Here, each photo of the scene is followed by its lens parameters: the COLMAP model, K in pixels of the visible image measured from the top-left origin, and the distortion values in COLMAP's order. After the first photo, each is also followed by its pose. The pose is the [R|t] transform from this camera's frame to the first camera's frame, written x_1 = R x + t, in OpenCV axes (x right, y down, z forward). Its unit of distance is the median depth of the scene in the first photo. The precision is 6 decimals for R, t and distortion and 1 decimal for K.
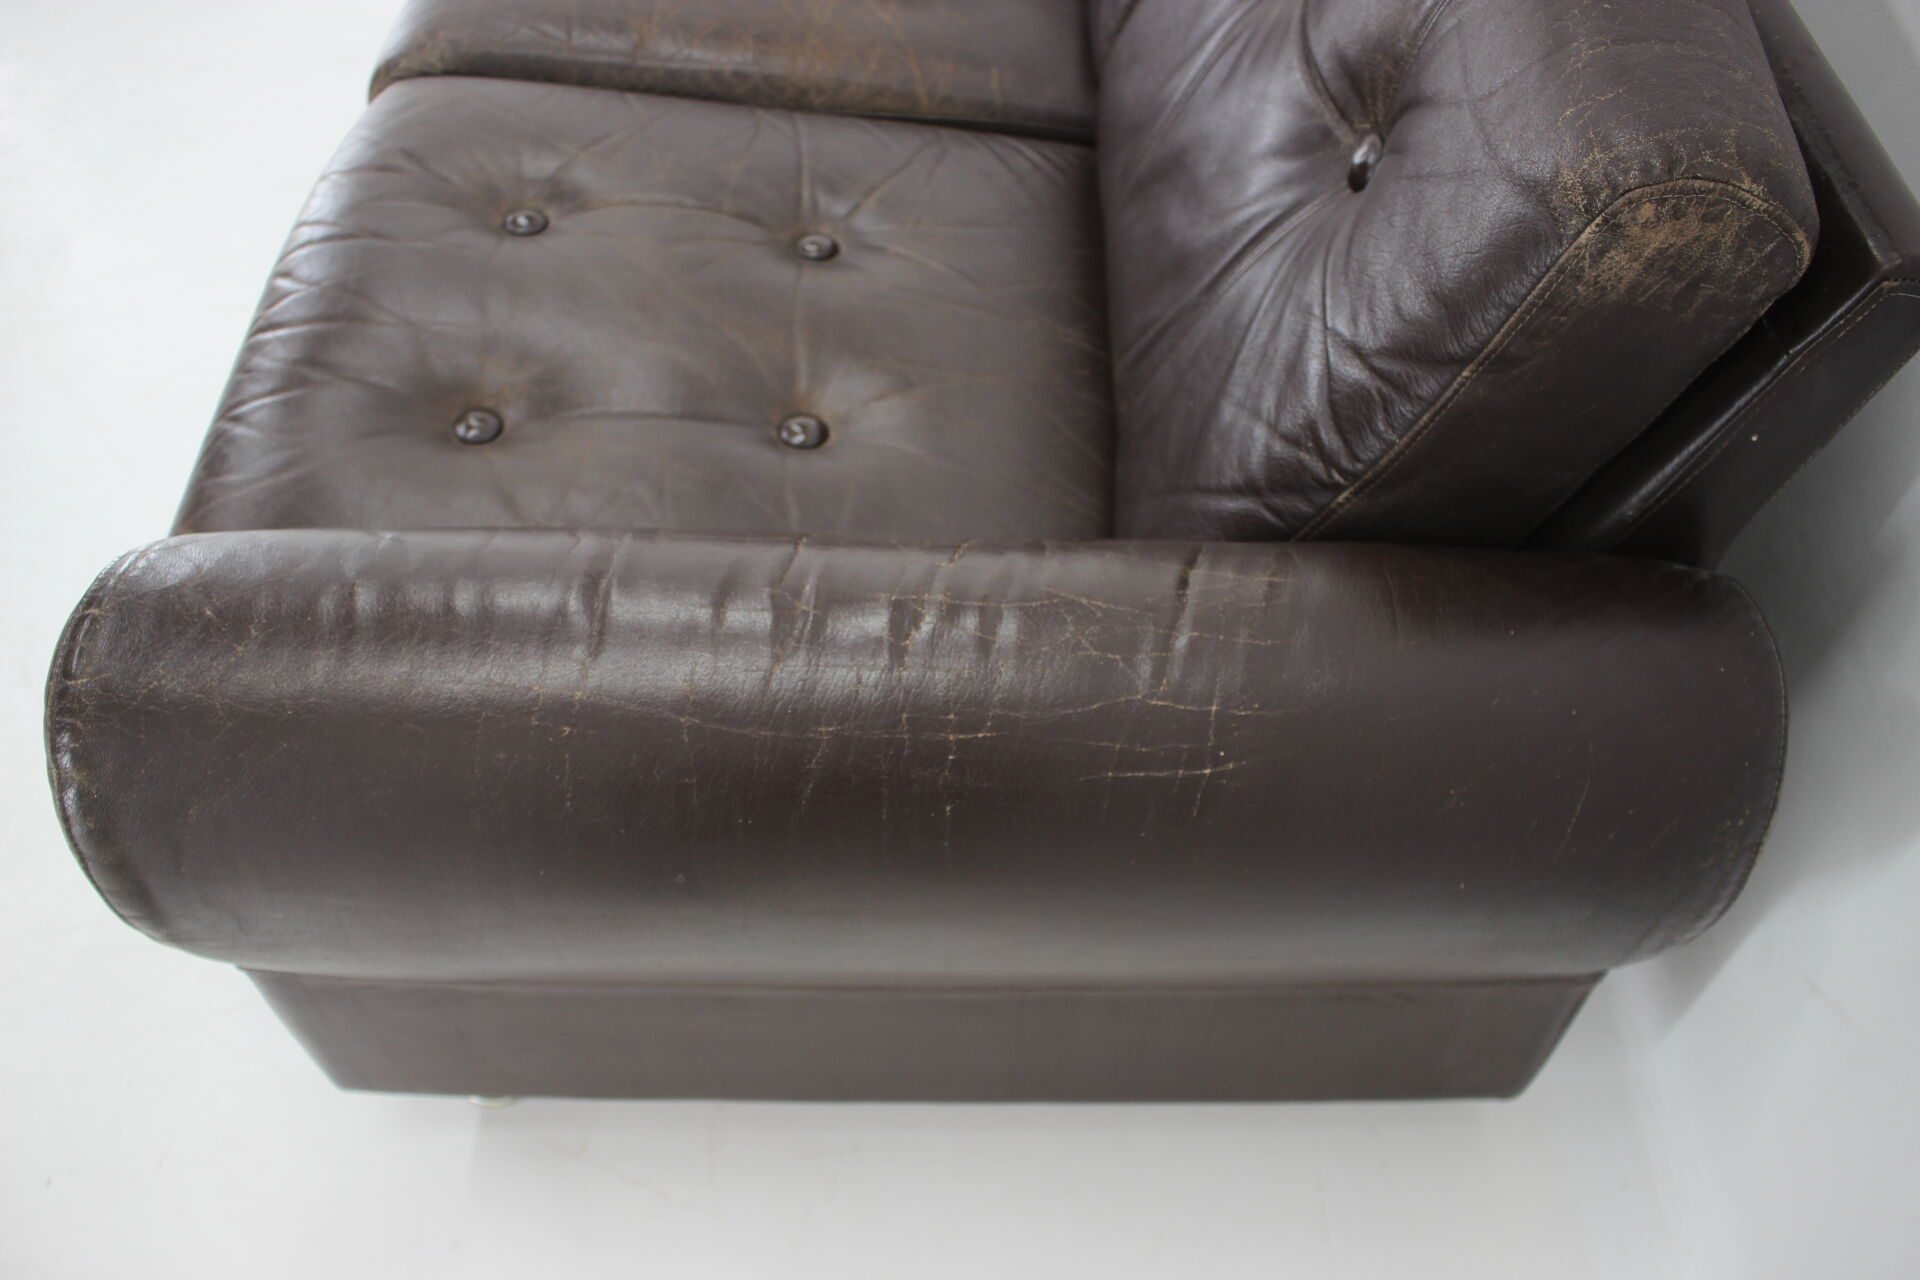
lens RADIAL K [[1611.0, 0, 959.1], [0, 1611.0, 647.4], [0, 0, 1]] dist [-0.134482, 0.090795]
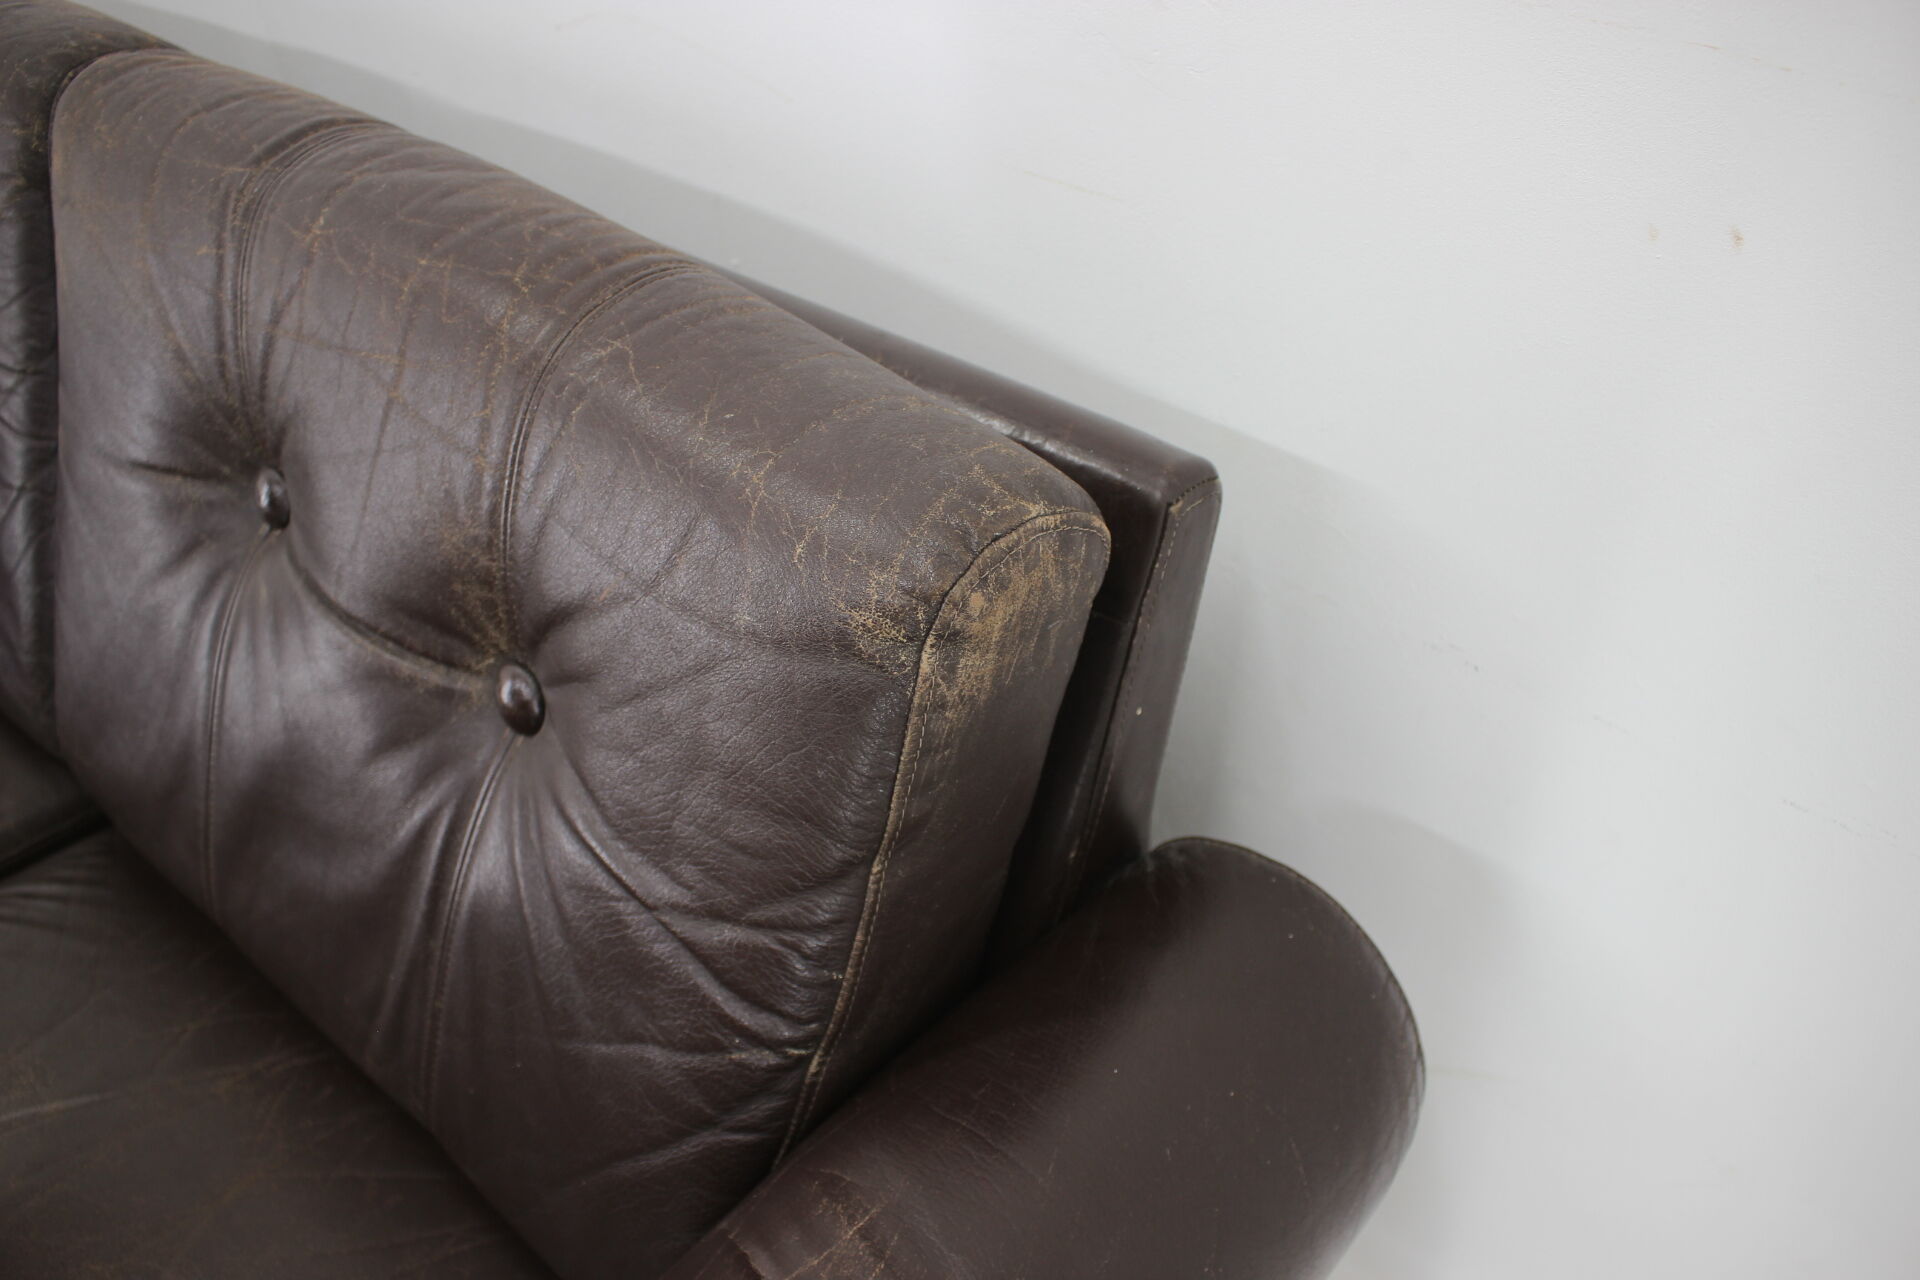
lens RADIAL K [[1611.0, 0, 955.0], [0, 1611.0, 648.0], [0, 0, 1]] dist [-0.134482, 0.090795]
pose [[0.635686, -0.548388, 0.543299, -0.034004], [0.639879, 0.768018, 0.026523, -0.254161], [-0.431808, 0.330785, 0.839120, 0.266864]]
